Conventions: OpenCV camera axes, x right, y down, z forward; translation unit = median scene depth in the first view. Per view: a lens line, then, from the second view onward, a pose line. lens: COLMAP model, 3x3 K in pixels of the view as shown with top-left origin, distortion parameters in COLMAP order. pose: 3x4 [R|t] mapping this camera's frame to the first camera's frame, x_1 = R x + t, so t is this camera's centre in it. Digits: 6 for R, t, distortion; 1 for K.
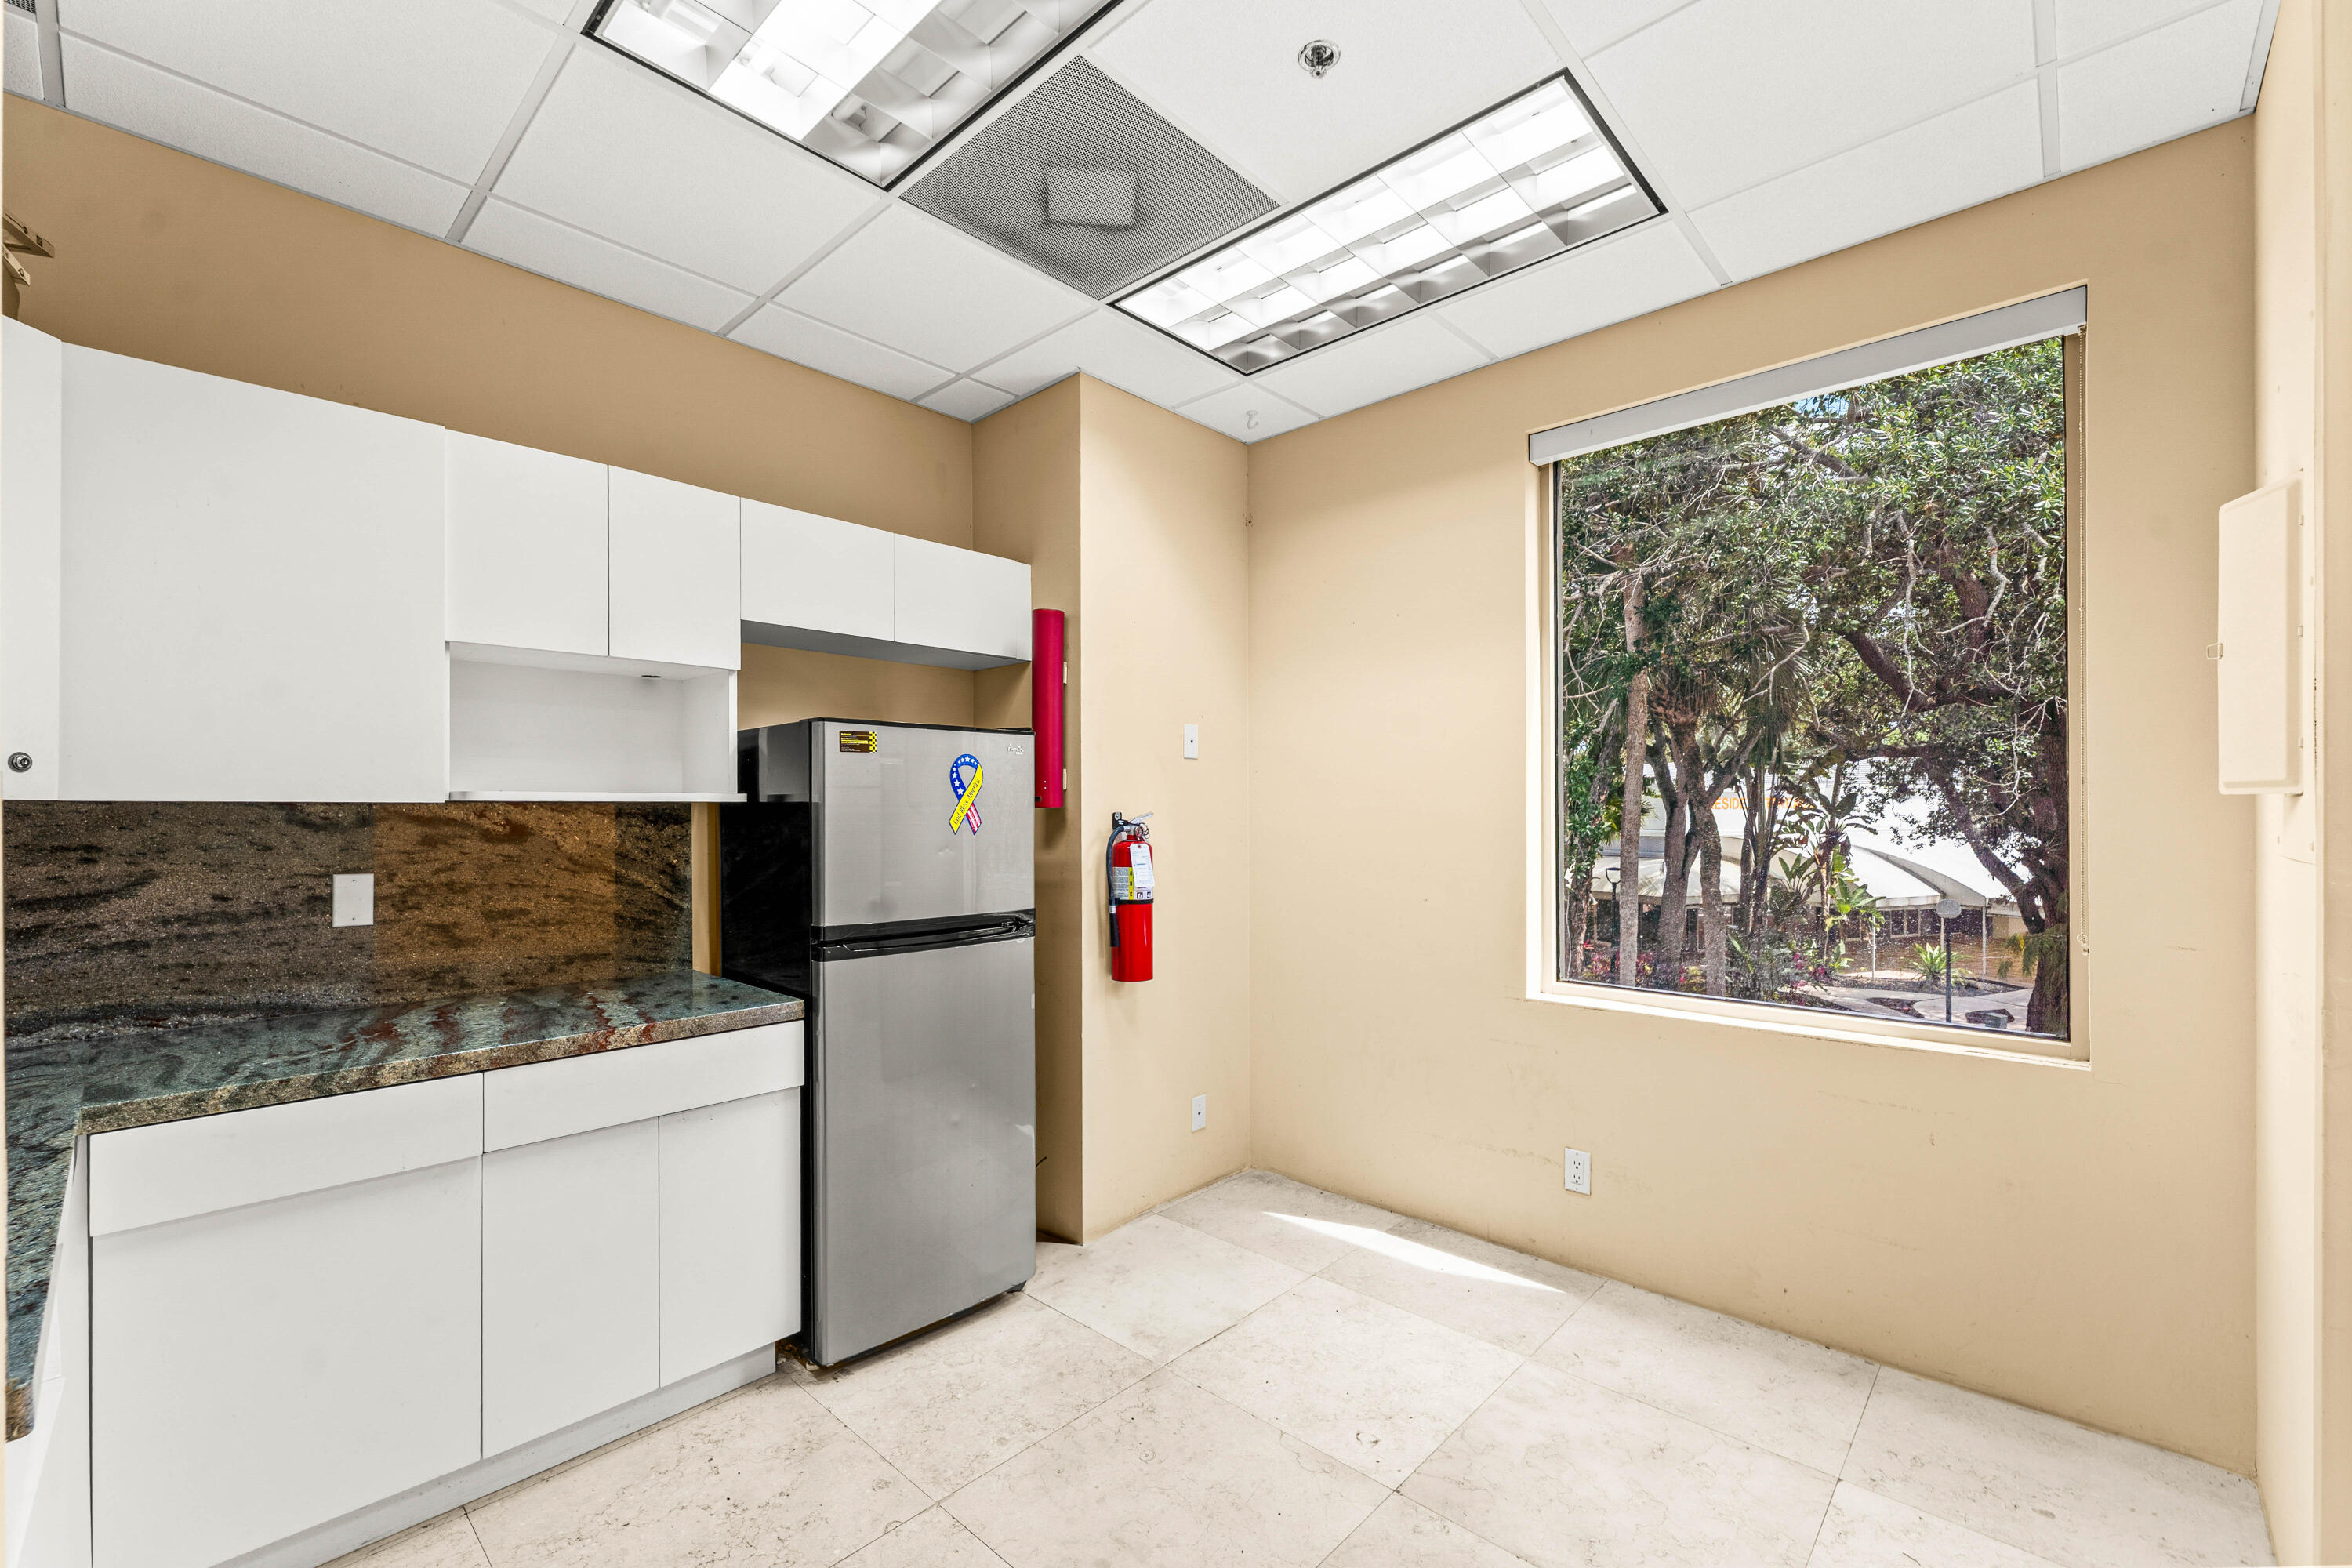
lens RADIAL K [[978.1, 0, 1173.2], [0, 978.1, 810.4], [0, 0, 1]] dist [0.000692, 0.000135]
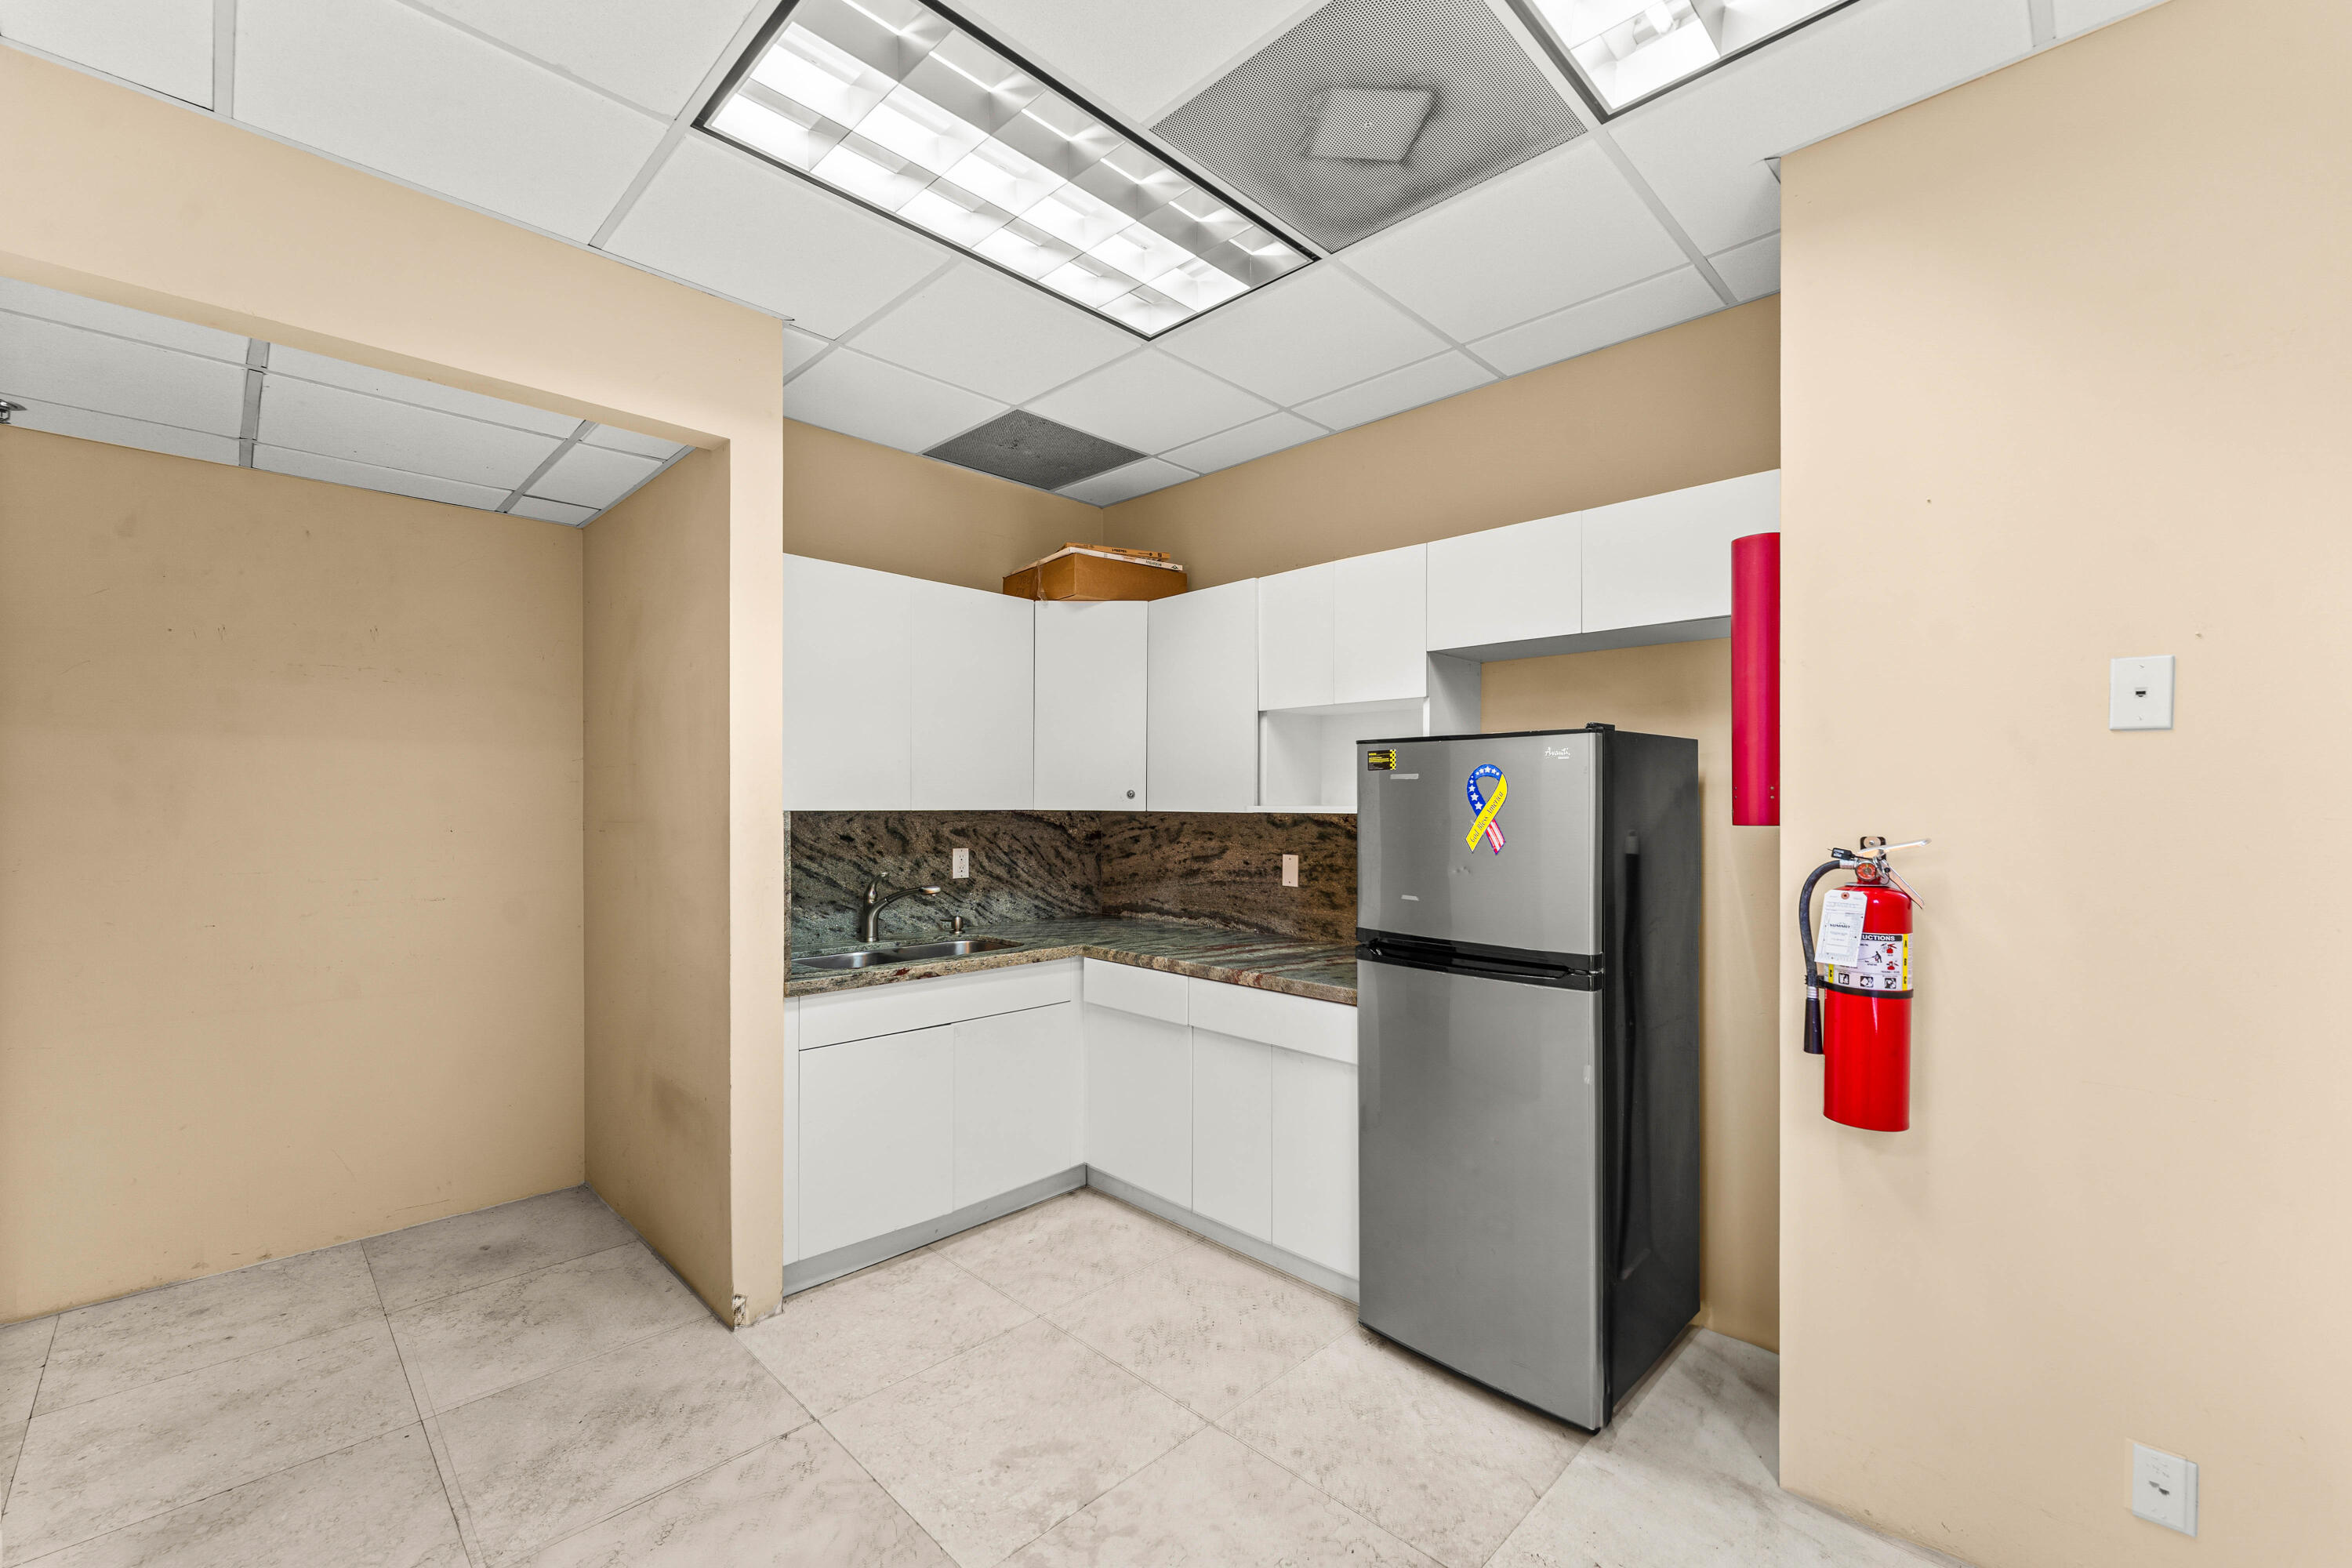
lens RADIAL K [[971.0, 0, 1172.9], [0, 971.0, 798.6], [0, 0, 1]] dist [-0.000375, -0.000336]
pose [[-0.028862, 0.003081, -0.999579, 0.785051], [0.002504, 0.999992, 0.003010, -0.033775], [0.999580, -0.002416, -0.028869, 0.851495]]
